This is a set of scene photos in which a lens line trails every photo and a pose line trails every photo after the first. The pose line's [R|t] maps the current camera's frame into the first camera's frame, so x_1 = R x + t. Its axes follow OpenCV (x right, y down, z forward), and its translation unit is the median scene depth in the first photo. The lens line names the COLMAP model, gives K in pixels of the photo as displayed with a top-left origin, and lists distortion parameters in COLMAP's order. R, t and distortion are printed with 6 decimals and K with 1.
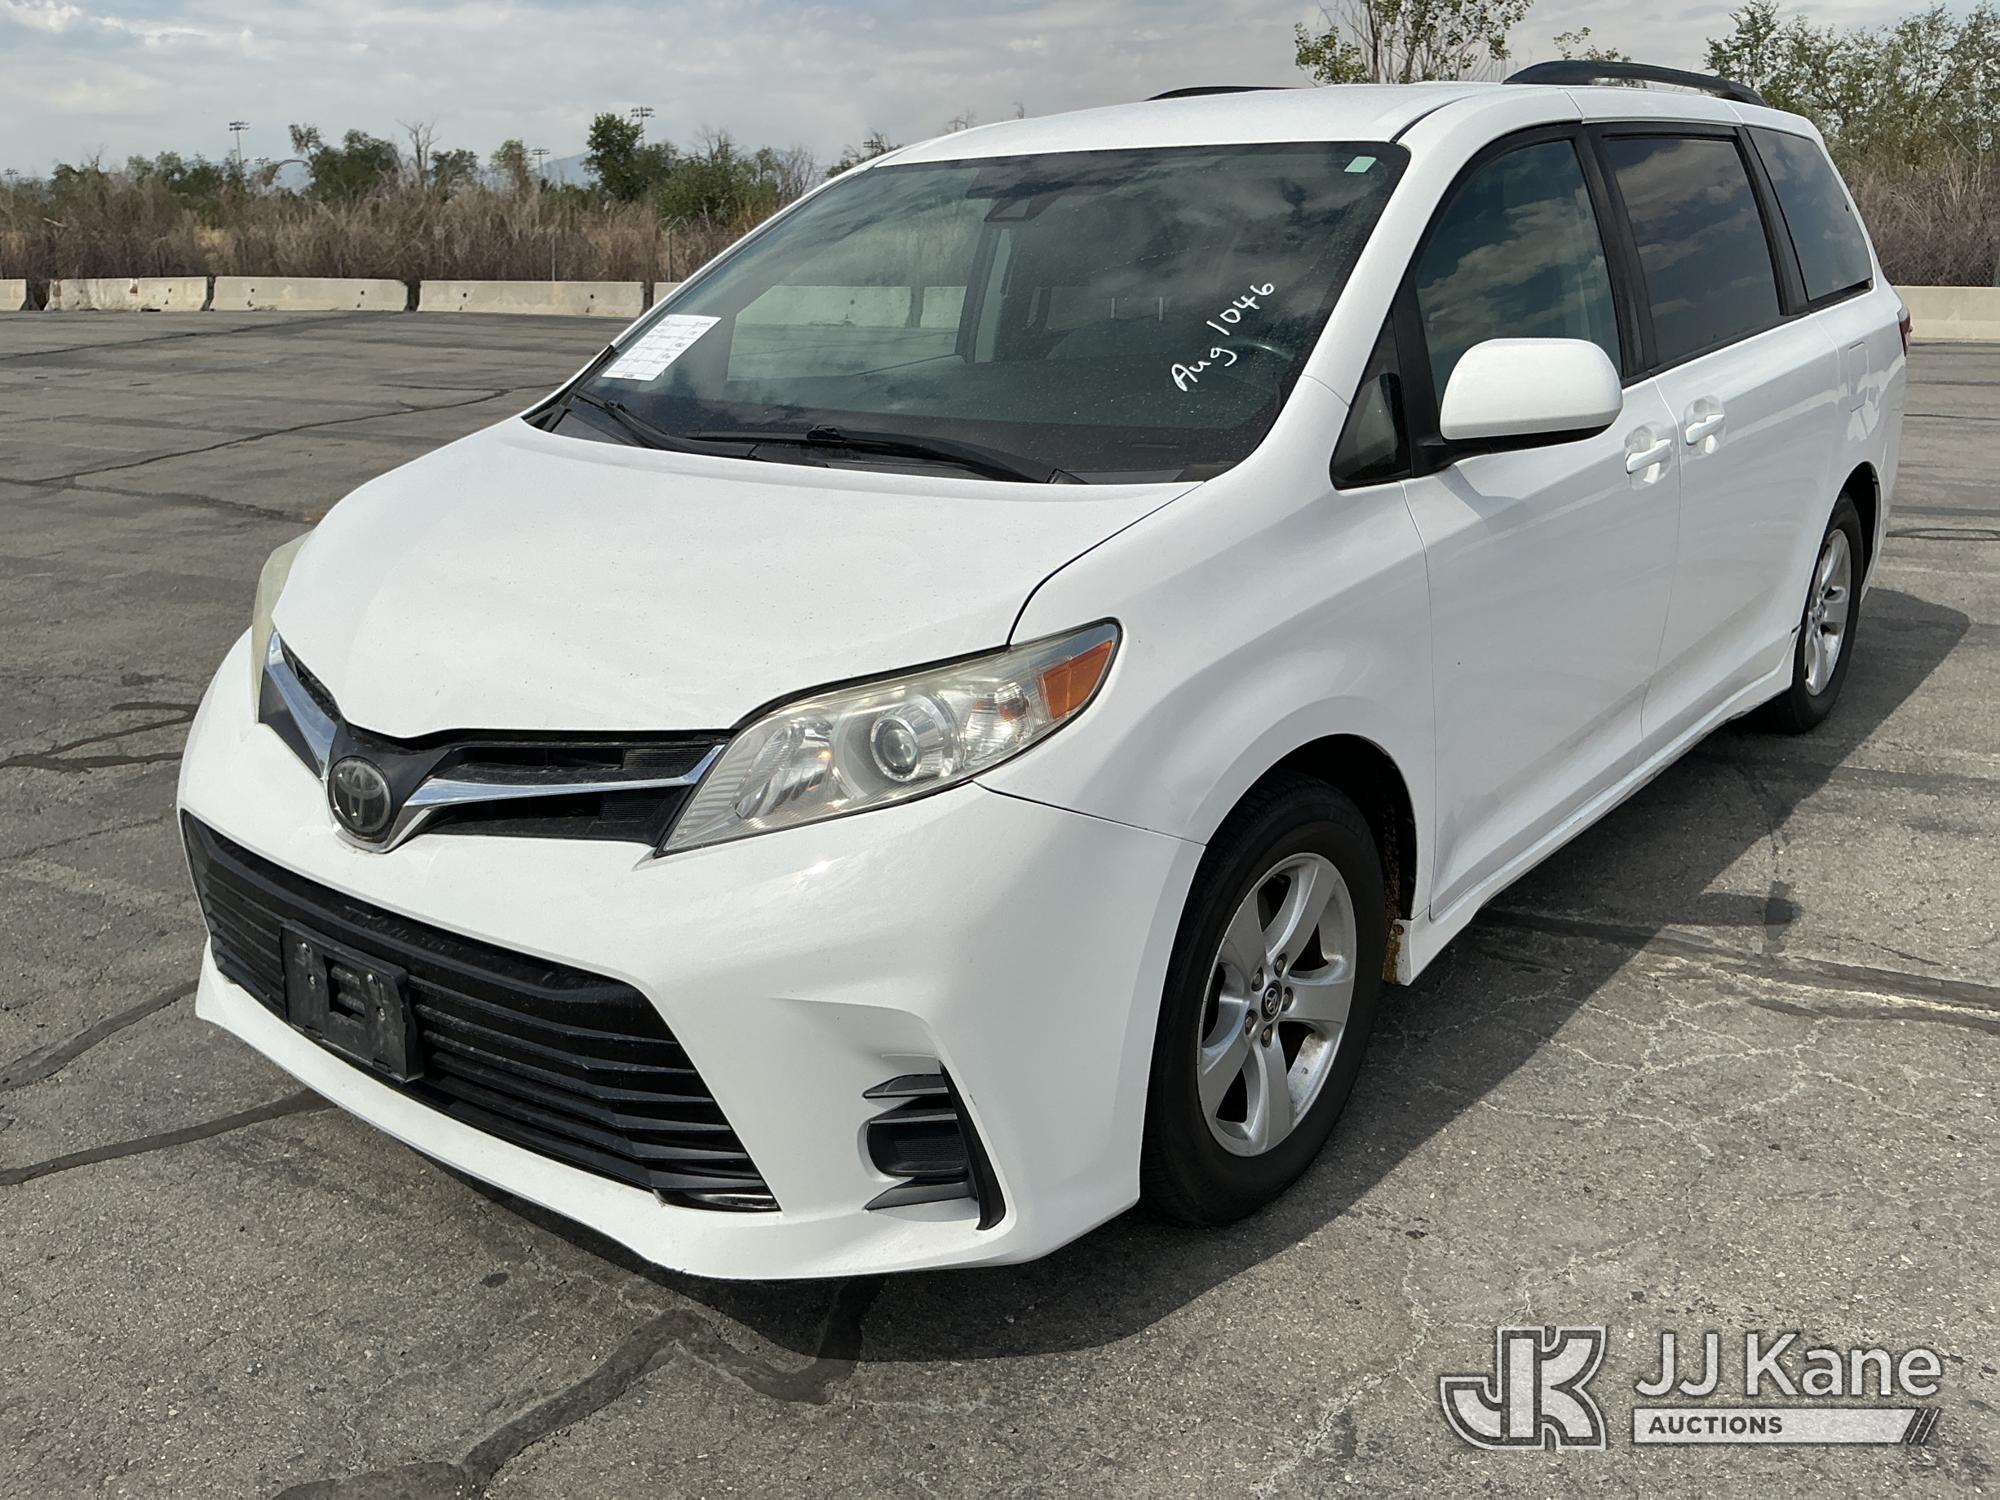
lens RADIAL K [[1669.2, 0, 1001.8], [0, 1669.2, 755.0], [0, 0, 1]] dist [0.121765, -0.076885]
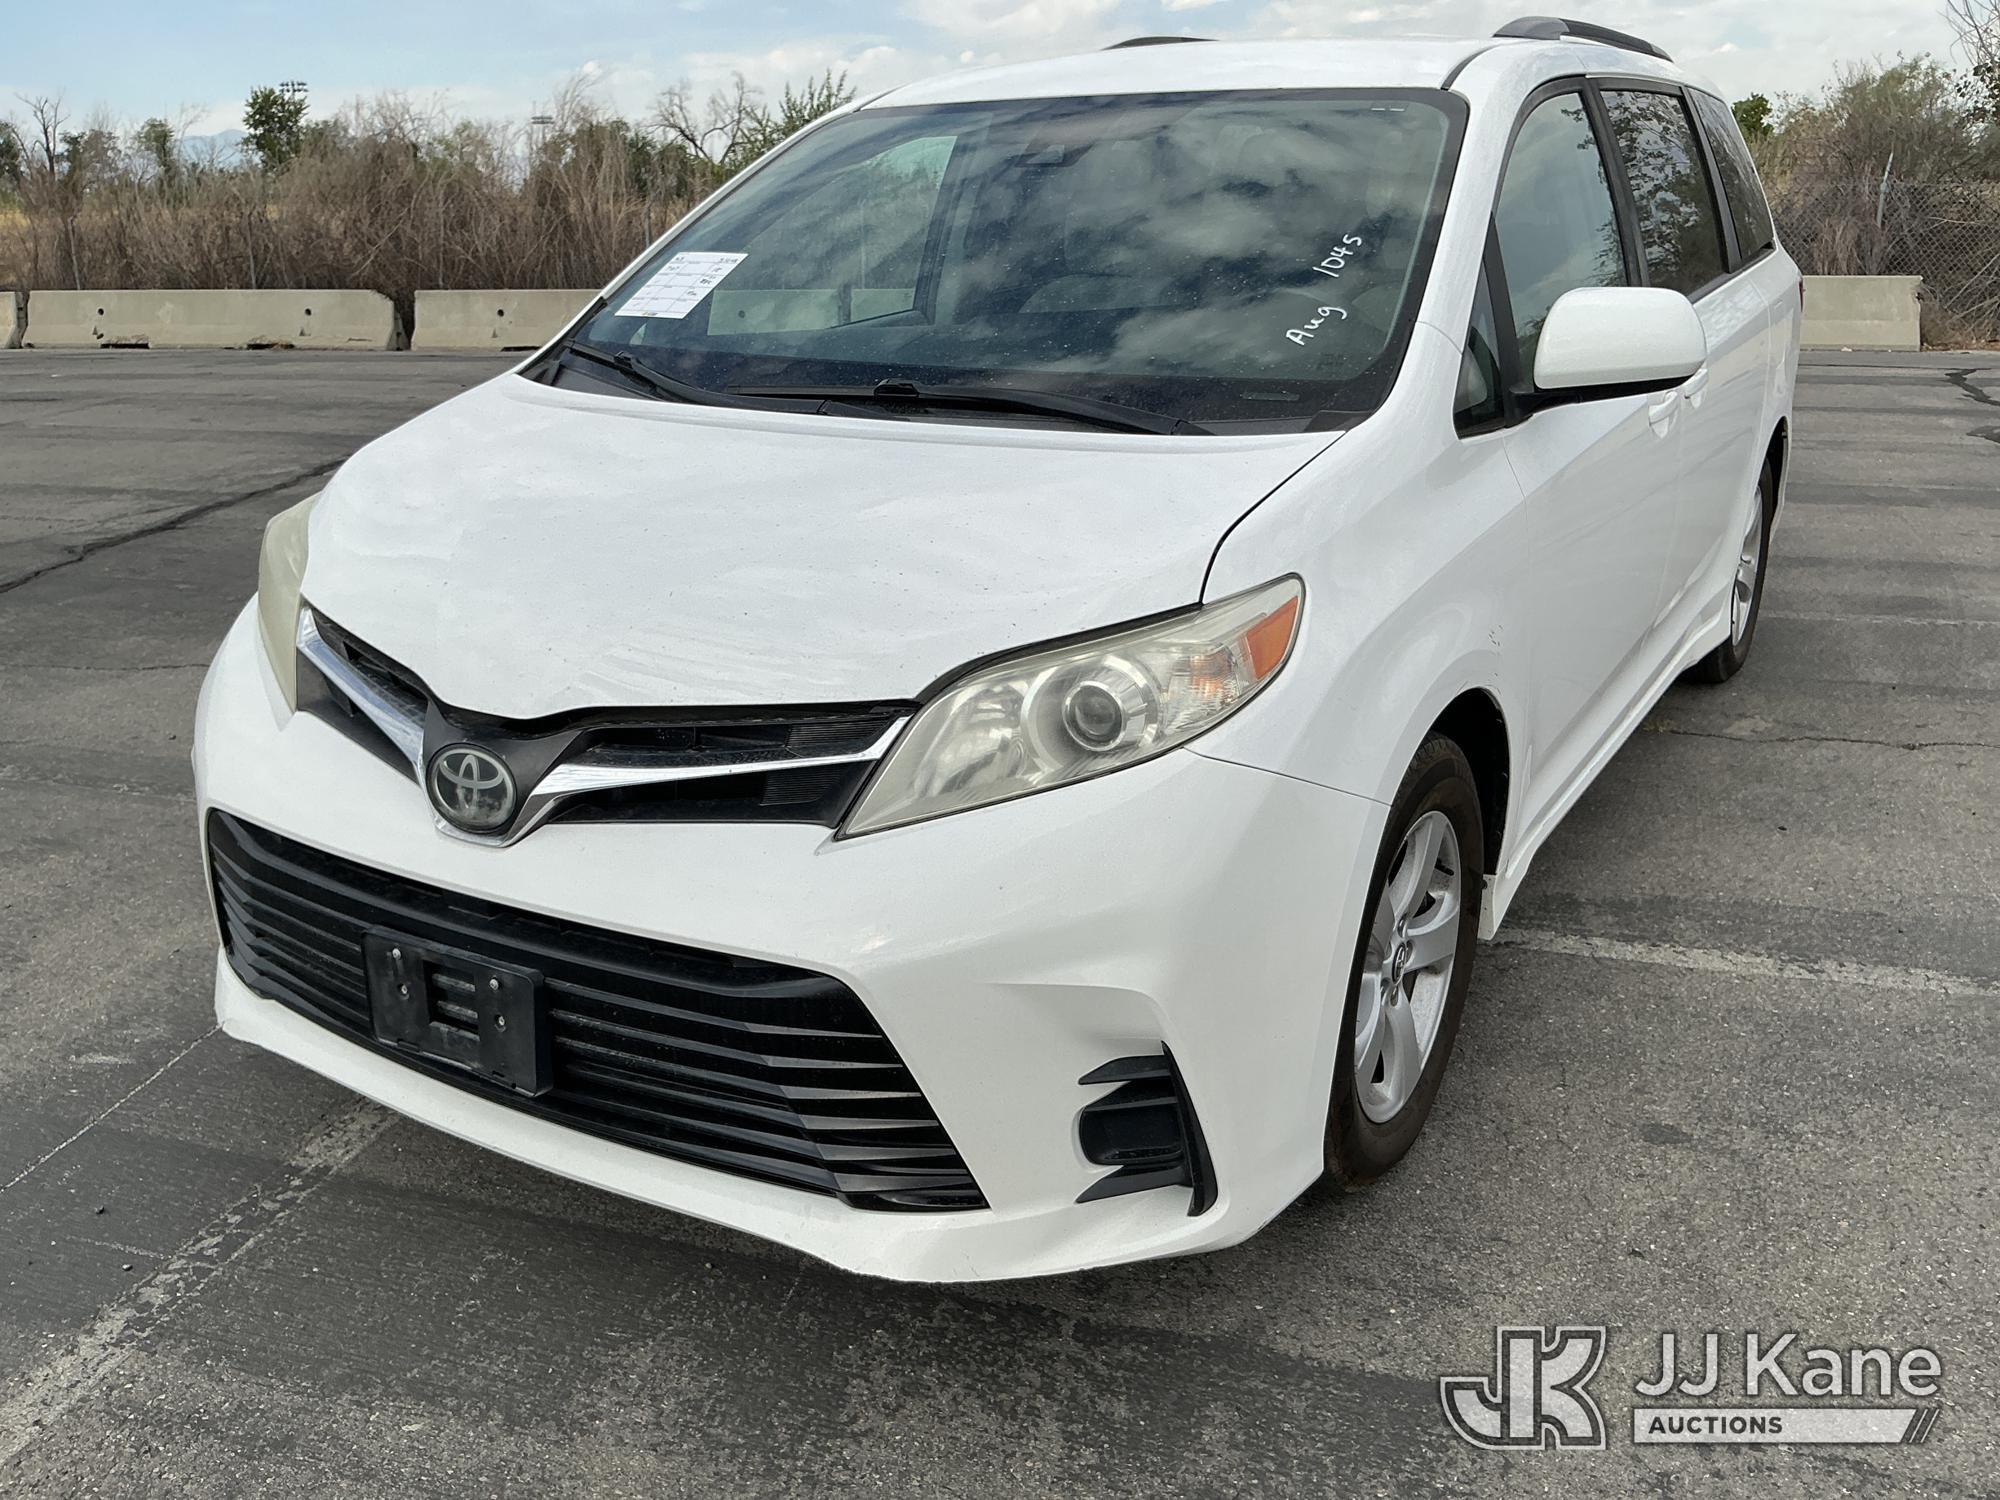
lens RADIAL K [[1669.2, 0, 1023.6], [0, 1669.2, 748.0], [0, 0, 1]] dist [0.121765, -0.076885]
pose [[0.990727, -0.032344, 0.131958, -0.213372], [0.030086, 0.999365, 0.019069, -0.004850], [-0.132491, -0.014922, 0.991072, 0.060015]]
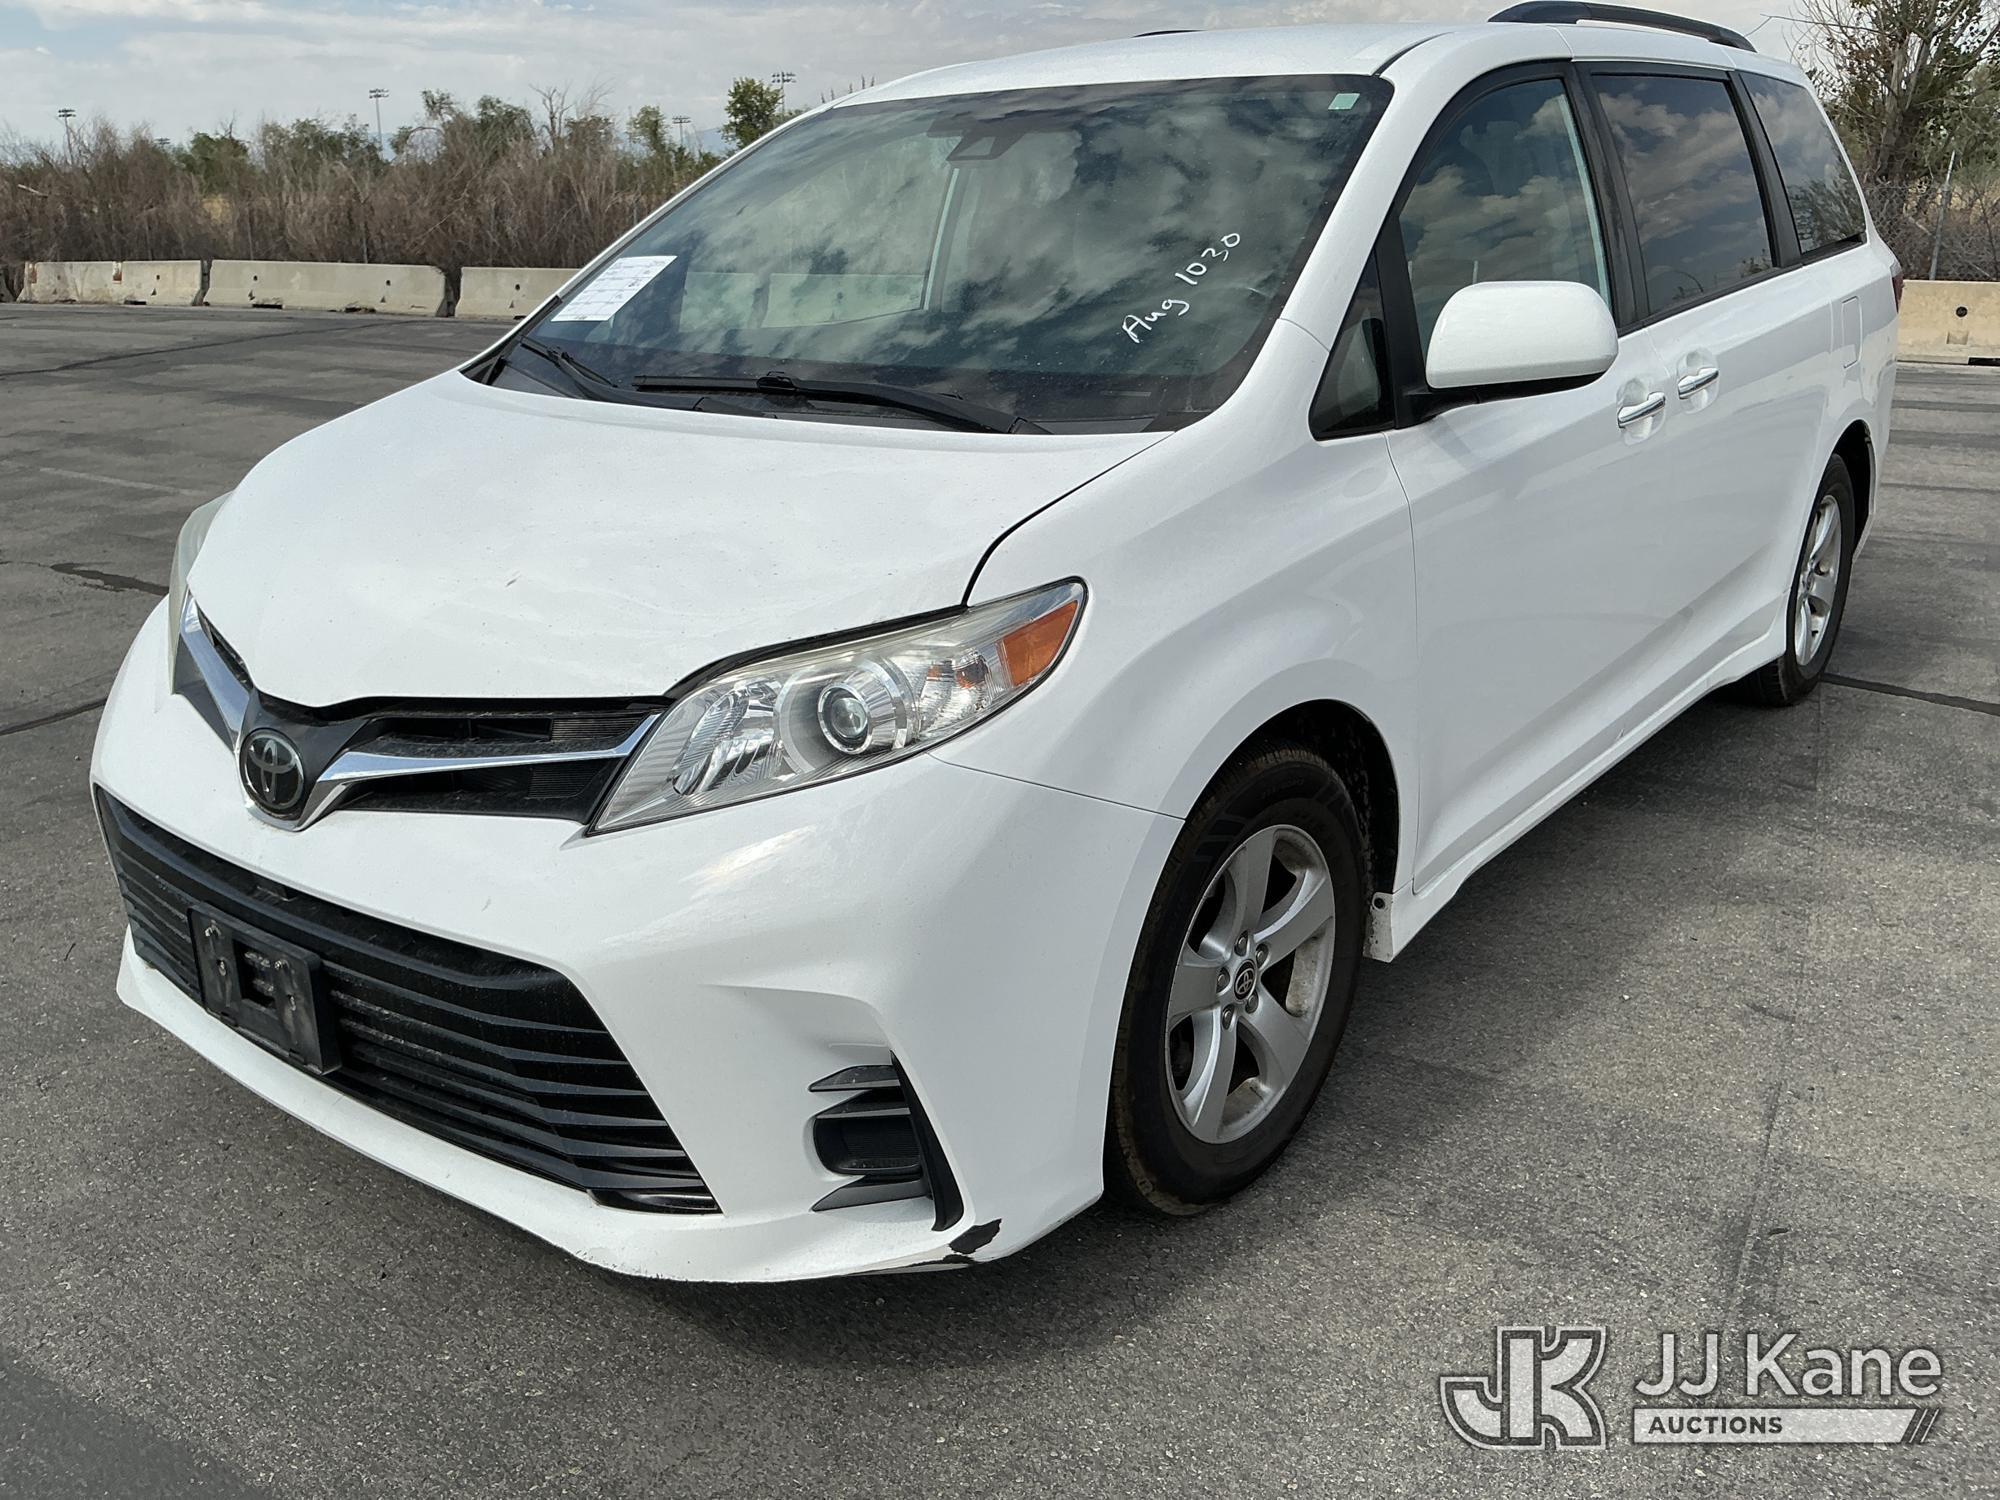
lens RADIAL K [[1669.2, 0, 999.6], [0, 1669.2, 753.0], [0, 0, 1]] dist [0.121765, -0.076885]
pose [[0.999955, -0.003366, 0.008914, 0.014551], [0.003198, 0.999817, 0.018862, -0.001691], [-0.008976, -0.018833, 0.999782, 0.061599]]
